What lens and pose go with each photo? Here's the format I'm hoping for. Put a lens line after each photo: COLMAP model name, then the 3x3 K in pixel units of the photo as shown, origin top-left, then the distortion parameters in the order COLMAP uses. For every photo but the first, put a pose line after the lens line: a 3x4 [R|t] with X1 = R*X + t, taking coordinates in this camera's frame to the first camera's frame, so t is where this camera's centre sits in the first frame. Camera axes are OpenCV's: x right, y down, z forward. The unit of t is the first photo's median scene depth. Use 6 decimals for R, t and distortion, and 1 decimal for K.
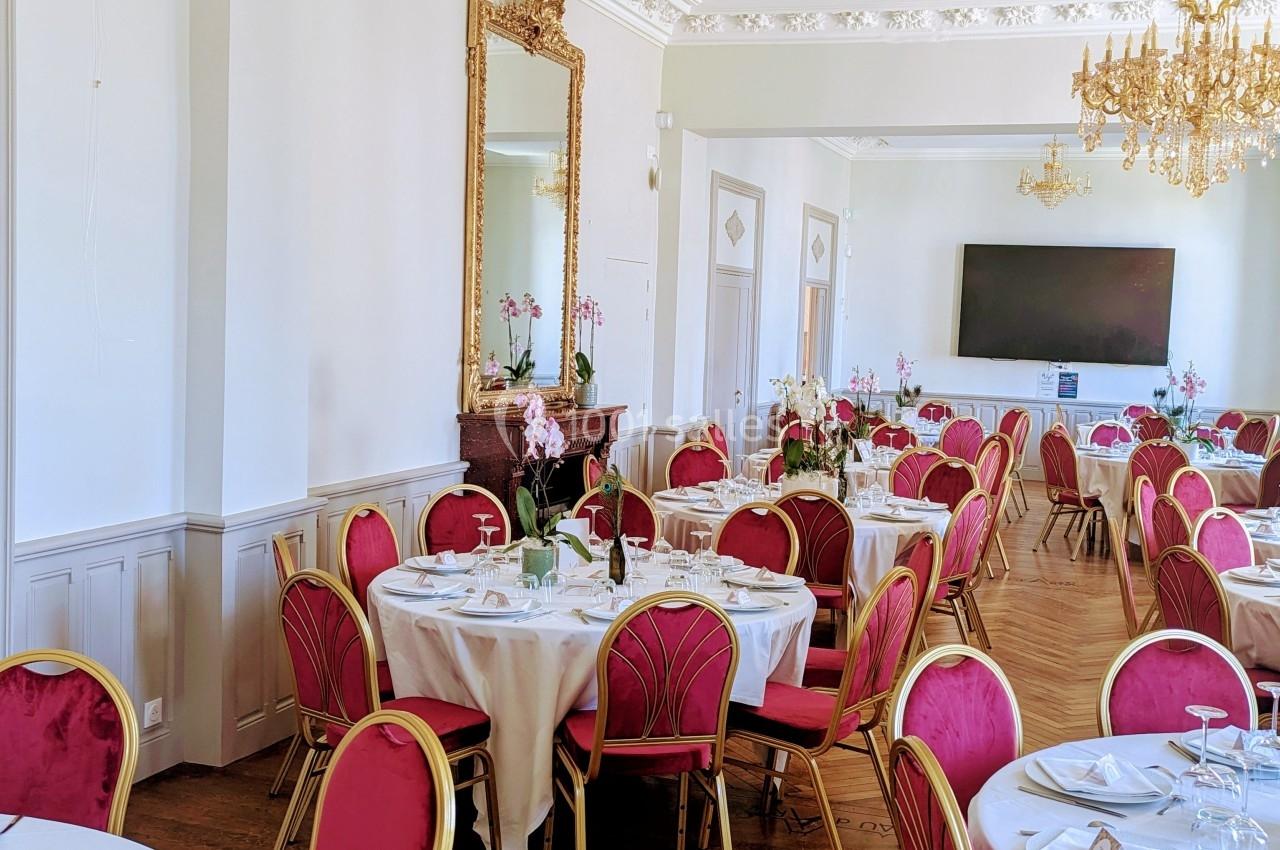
lens RADIAL K [[1464.7, 0, 613.7], [0, 1464.7, 404.2], [0, 0, 1]] dist [0.064179, 0.000000]
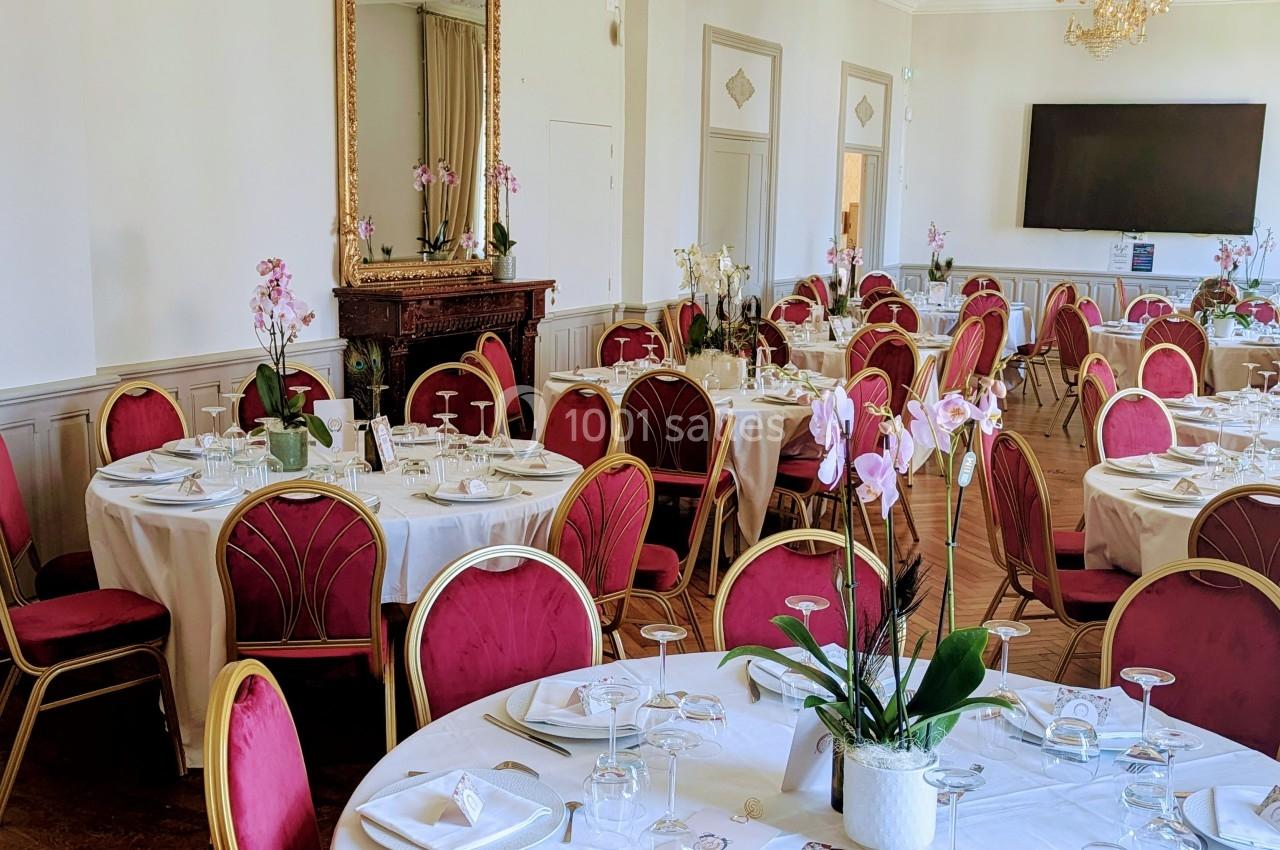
lens RADIAL K [[1464.7, 0, 641.0], [0, 1464.7, 426.2], [0, 0, 1]] dist [0.064179, 0.000000]
pose [[0.993652, 0.006678, -0.112296, 0.192137], [0.004024, 0.995487, 0.094809, 0.006365], [0.112422, -0.094659, 0.989141, 0.080942]]
